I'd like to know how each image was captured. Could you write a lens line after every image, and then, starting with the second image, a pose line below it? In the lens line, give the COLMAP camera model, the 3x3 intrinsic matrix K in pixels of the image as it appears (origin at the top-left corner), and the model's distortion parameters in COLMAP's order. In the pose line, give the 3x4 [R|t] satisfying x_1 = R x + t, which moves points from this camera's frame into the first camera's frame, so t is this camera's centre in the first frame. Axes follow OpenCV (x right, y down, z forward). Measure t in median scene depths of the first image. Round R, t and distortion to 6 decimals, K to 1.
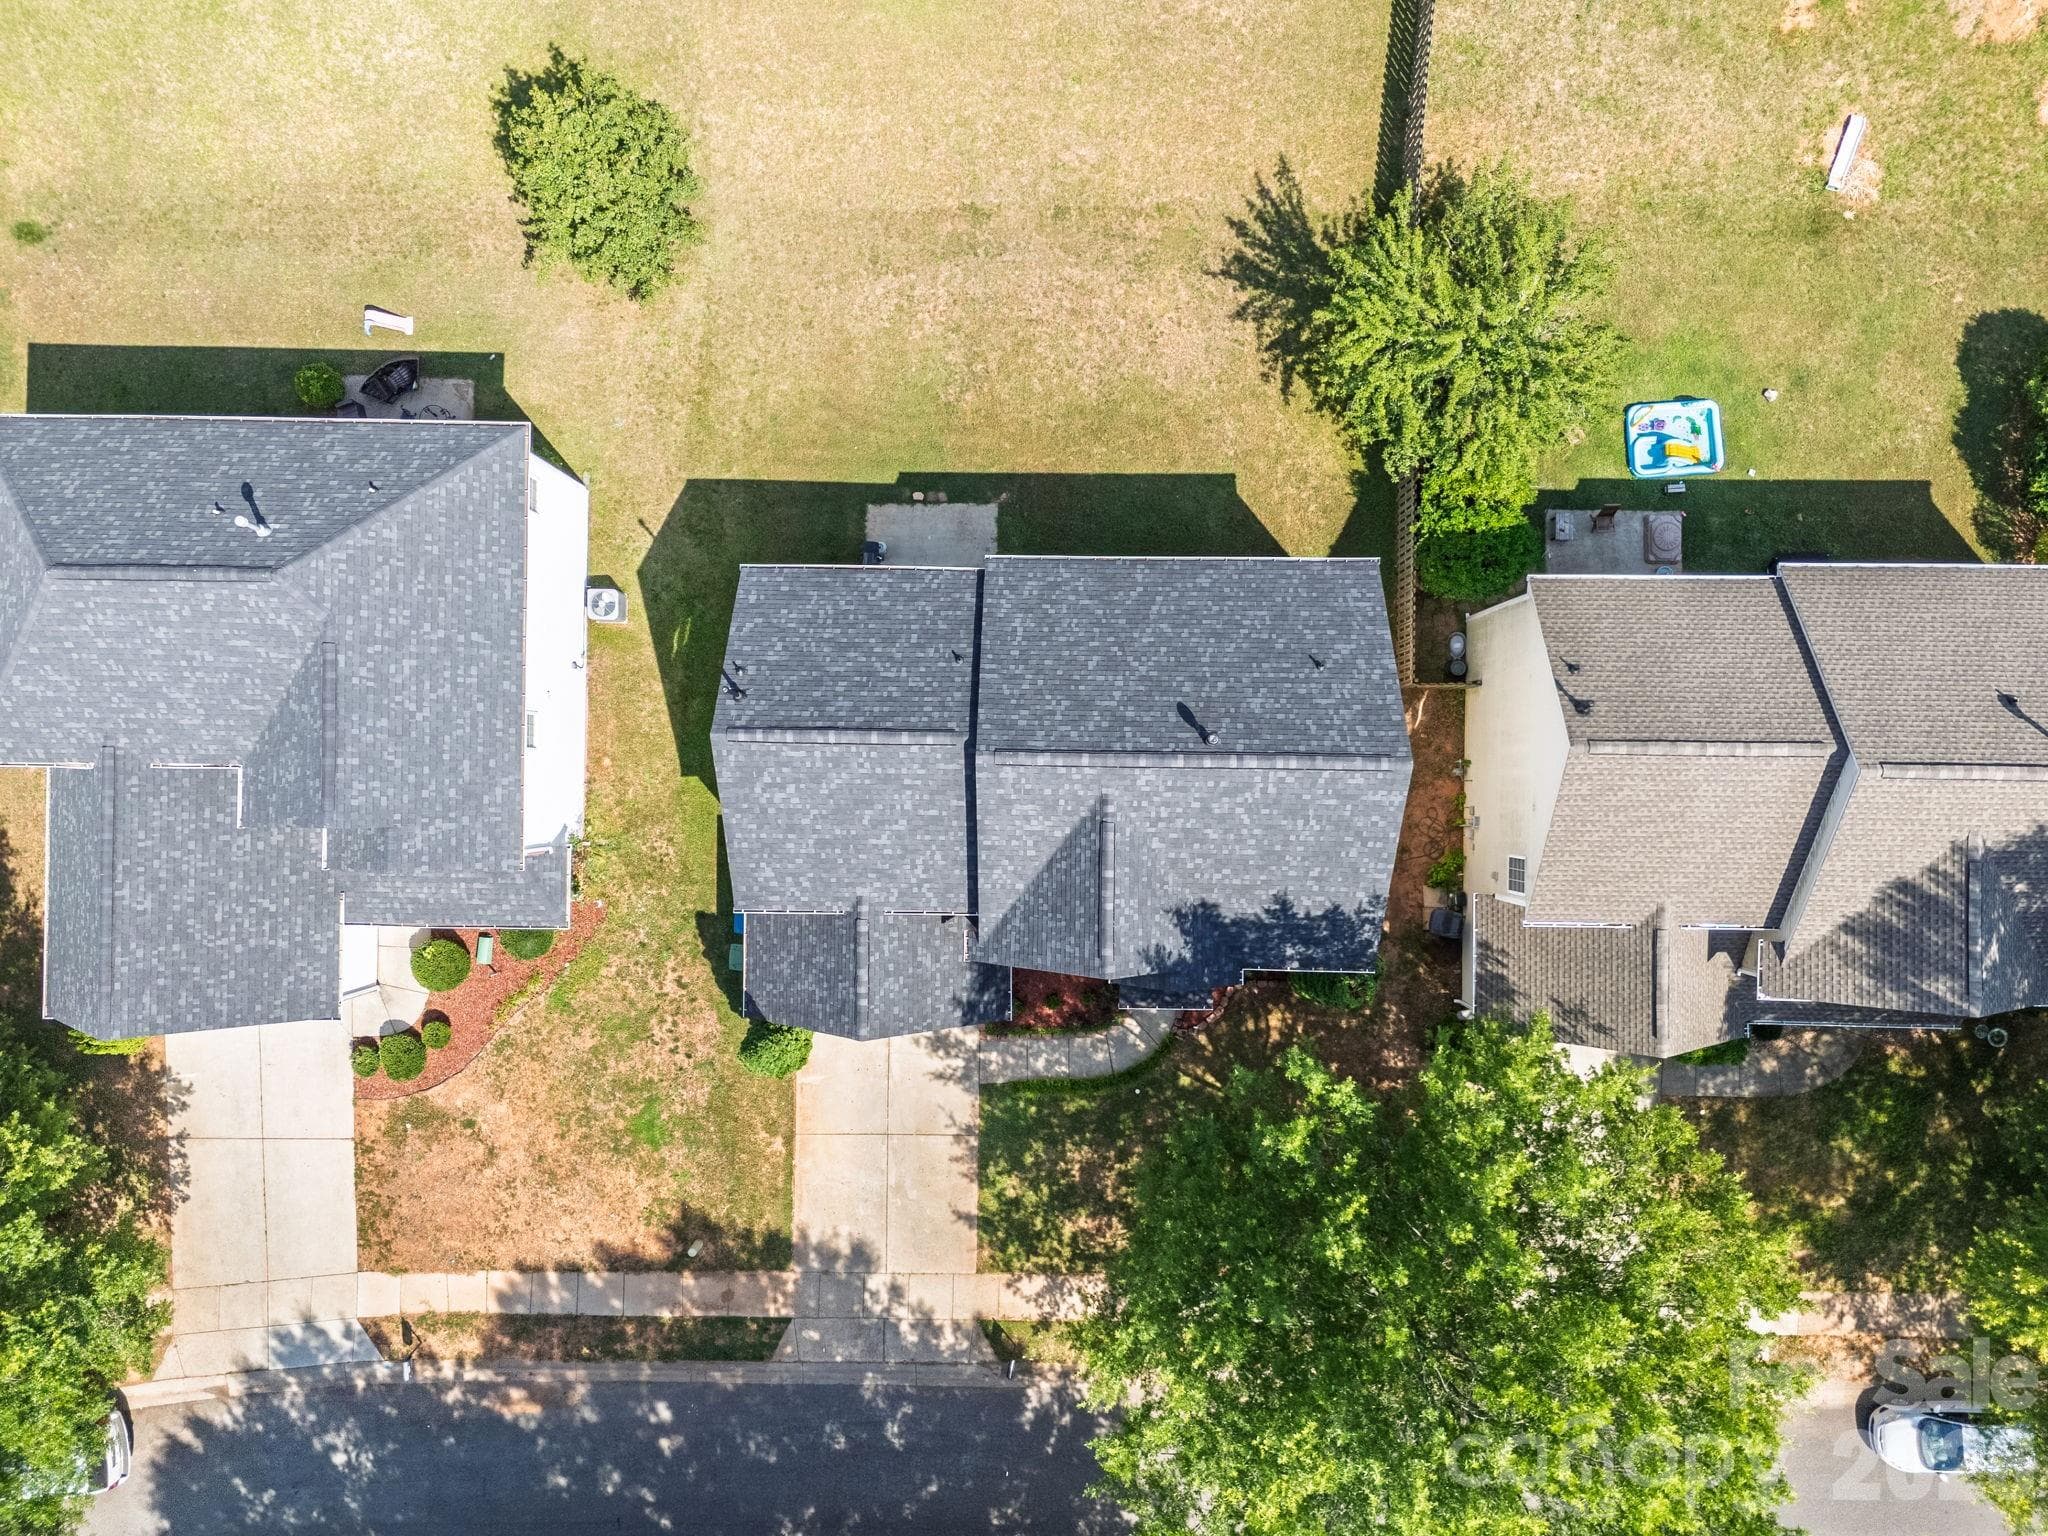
lens RADIAL K [[1514.4, 0, 1025.3], [0, 1514.4, 732.2], [0, 0, 1]] dist [0.001299, -0.000067]
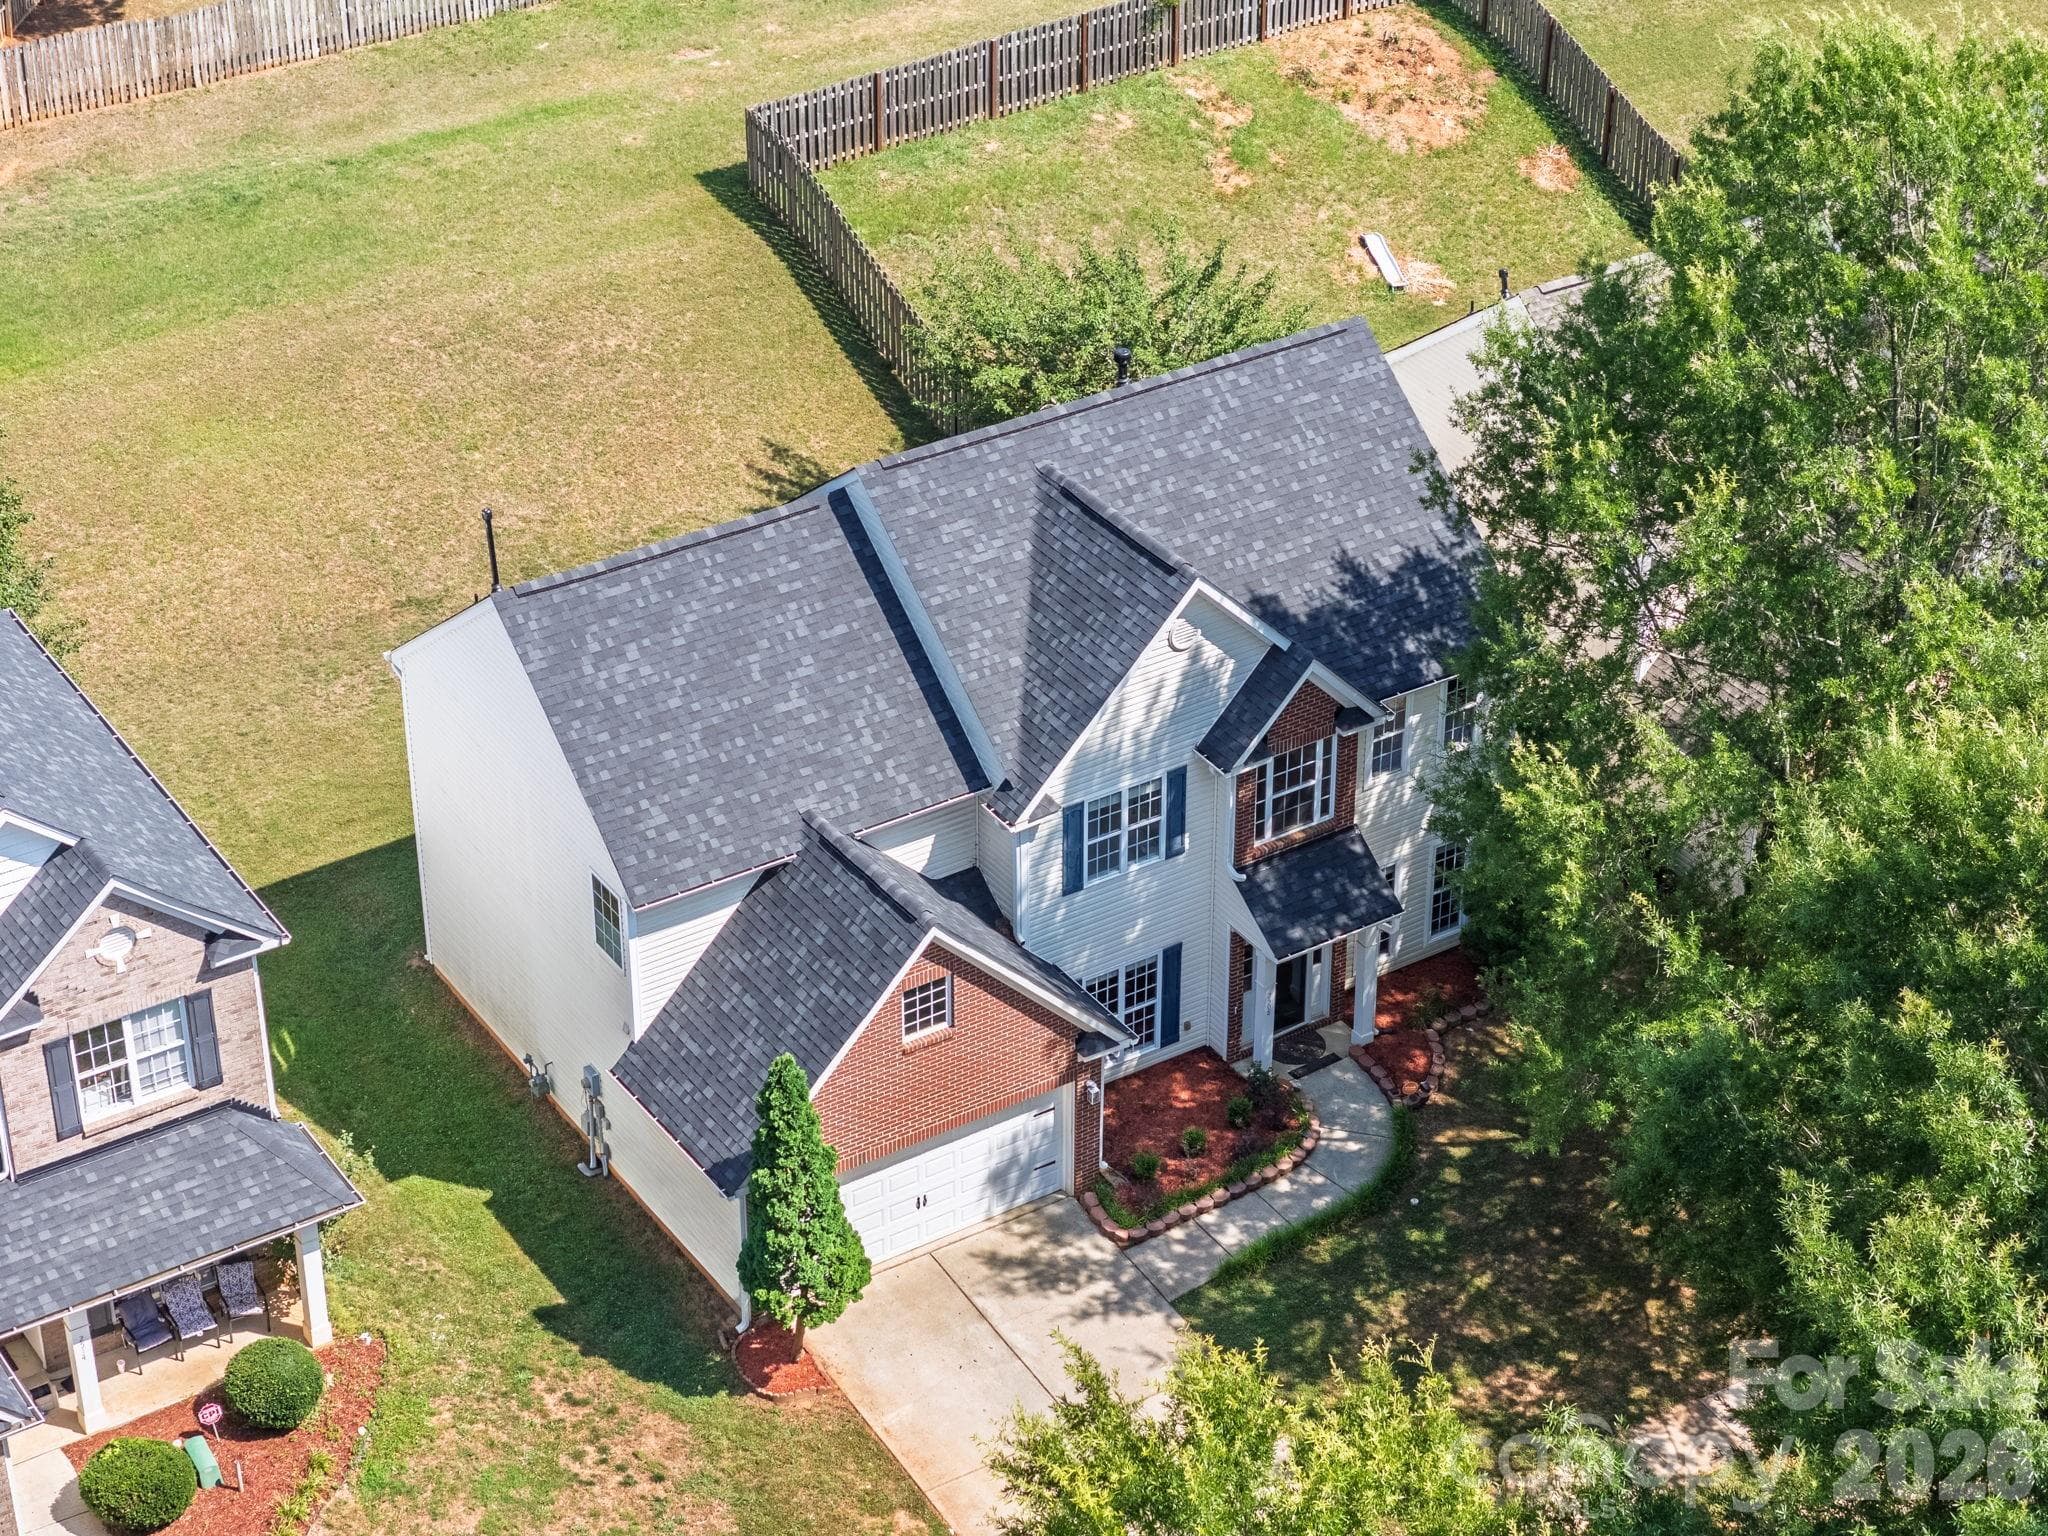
lens RADIAL K [[3957.4, 0, 1024.0], [0, 3957.4, 768.0], [0, 0, 1]] dist [-0.020324, -0.063076]
pose [[0.834146, -0.283853, 0.472894, -0.667904], [0.550832, 0.472308, -0.688121, 1.060163], [-0.028026, 0.834478, 0.550328, 0.086389]]
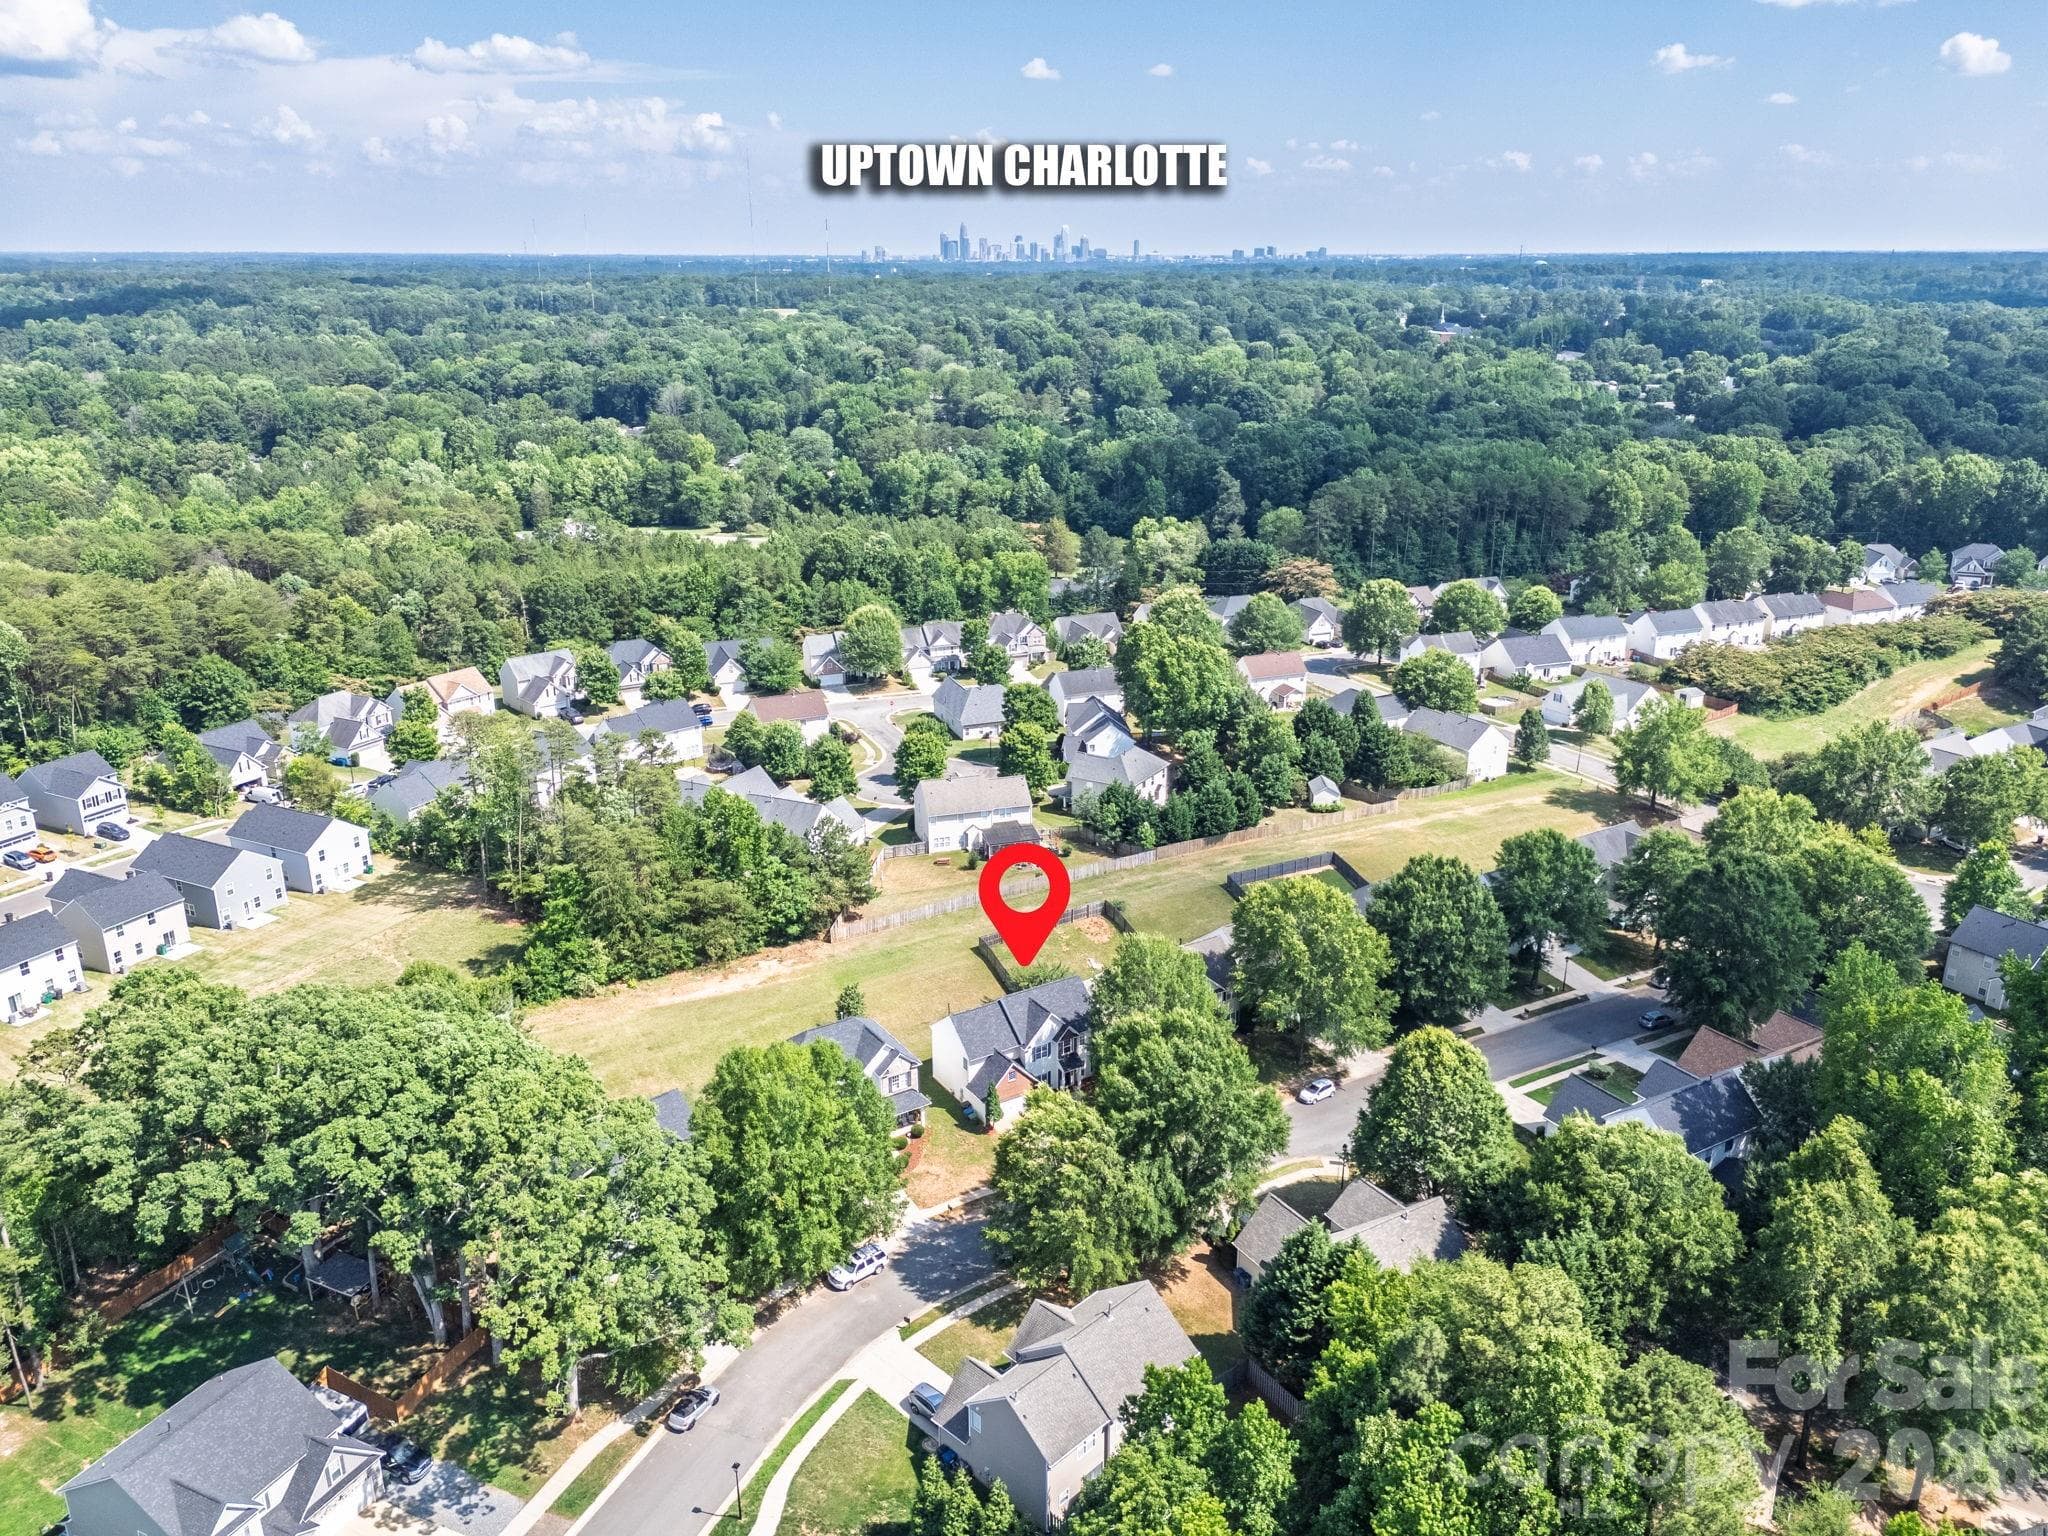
lens RADIAL K [[1514.4, 0, 1025.3], [0, 1514.4, 732.2], [0, 0, 1]] dist [0.001299, -0.000067]
pose [[0.835167, -0.147125, 0.529953, -1.914068], [0.549097, 0.278116, -0.788127, 2.882345], [-0.031436, 0.949213, 0.313059, -1.067781]]
